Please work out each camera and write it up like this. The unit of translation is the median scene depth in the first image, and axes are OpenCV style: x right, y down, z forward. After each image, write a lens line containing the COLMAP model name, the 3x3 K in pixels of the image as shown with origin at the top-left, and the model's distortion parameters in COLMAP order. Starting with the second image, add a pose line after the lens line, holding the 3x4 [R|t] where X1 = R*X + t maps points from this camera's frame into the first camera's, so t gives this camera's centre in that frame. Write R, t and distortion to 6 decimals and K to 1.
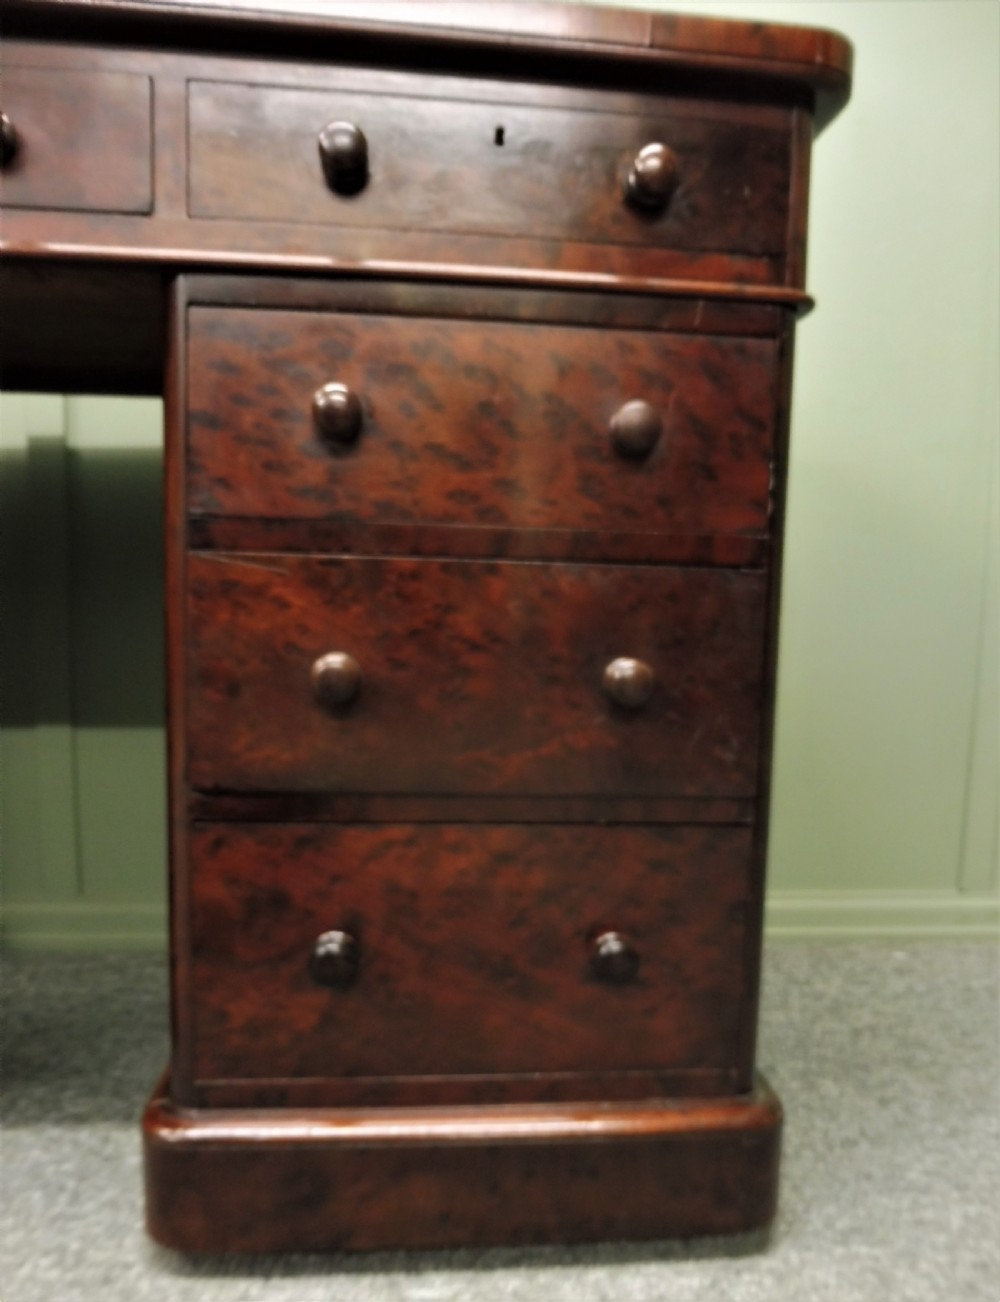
lens RADIAL K [[1032.1, 0, 497.7], [0, 1032.1, 616.2], [0, 0, 1]] dist [-0.040930, 0.006151]
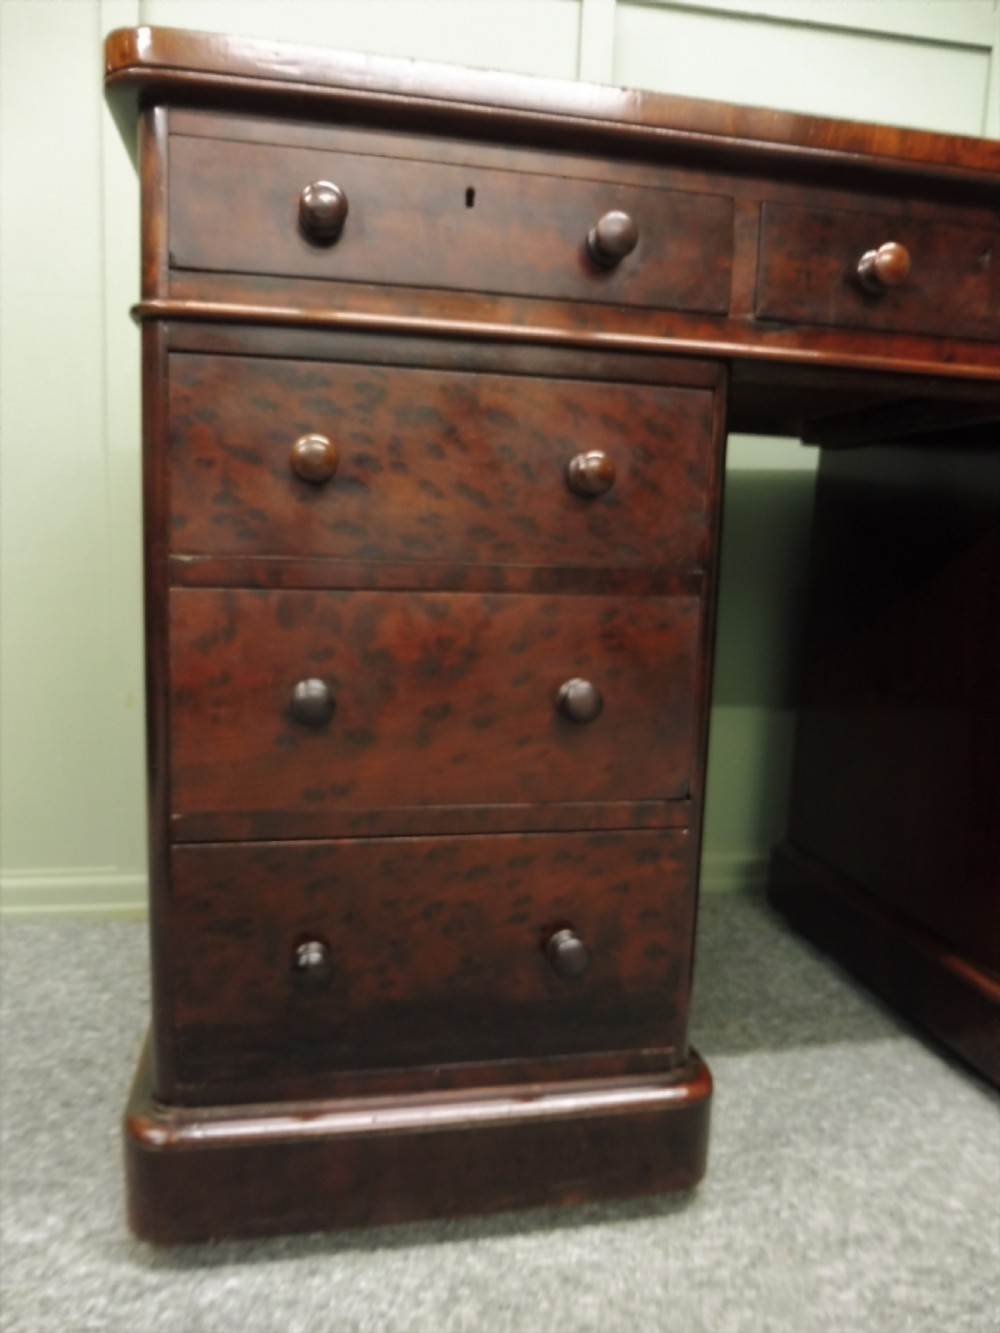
lens RADIAL K [[957.2, 0, 486.5], [0, 957.2, 688.6], [0, 0, 1]] dist [-0.052505, 0.022378]
pose [[0.996565, -0.012730, 0.081831, -1.185828], [0.009094, 0.998961, 0.044656, -0.017764], [-0.082315, -0.043759, 0.995645, -0.143064]]
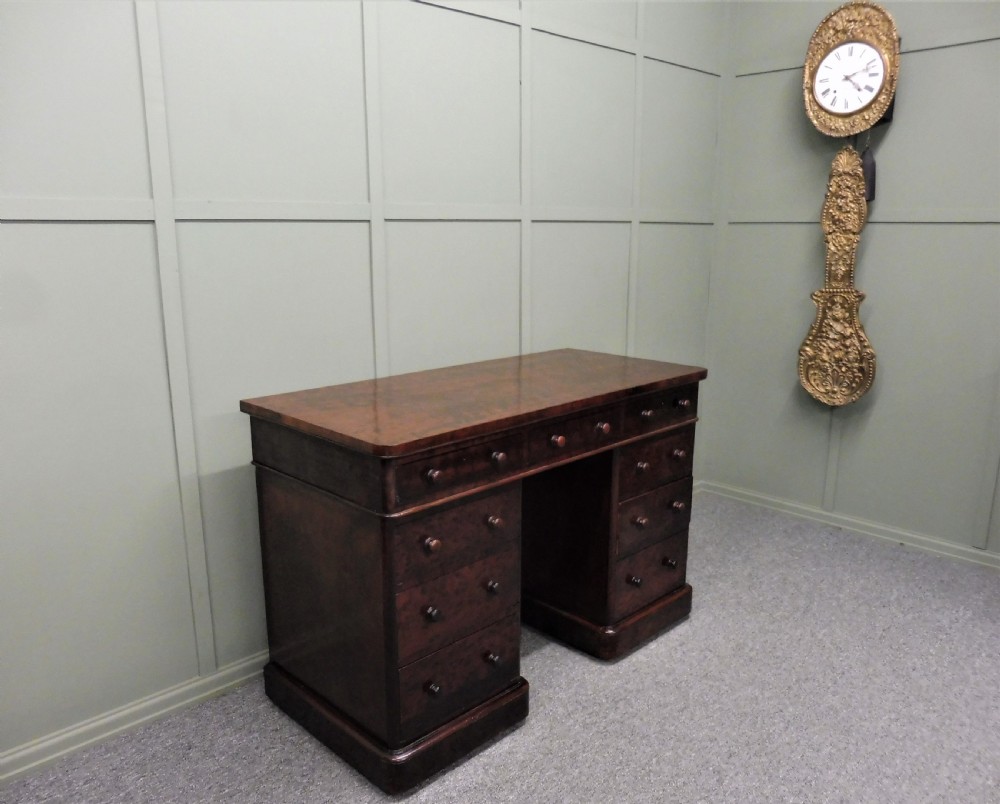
lens RADIAL K [[803.7, 0, 509.8], [0, 803.7, 409.5], [0, 0, 1]] dist [-0.044243, 0.002550]
pose [[0.774158, -0.167014, 0.610561, -2.541608], [0.081722, 0.982863, 0.165235, -1.004541], [-0.627694, -0.078021, 0.774540, -1.272664]]
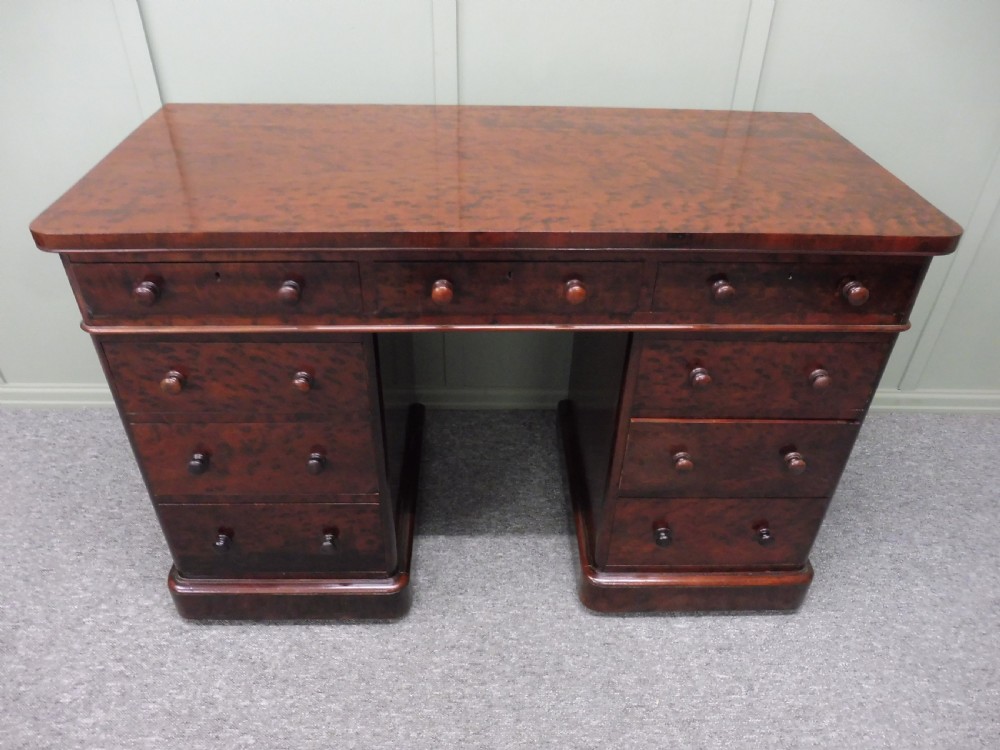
lens RADIAL K [[718.1, 0, 500.4], [0, 718.1, 383.2], [0, 0, 1]] dist [-0.052505, 0.022378]
pose [[0.996261, 0.043555, -0.074614, -0.459844], [-0.000159, 0.864552, 0.502543, -0.962530], [0.086396, -0.500652, 0.861327, -0.470933]]
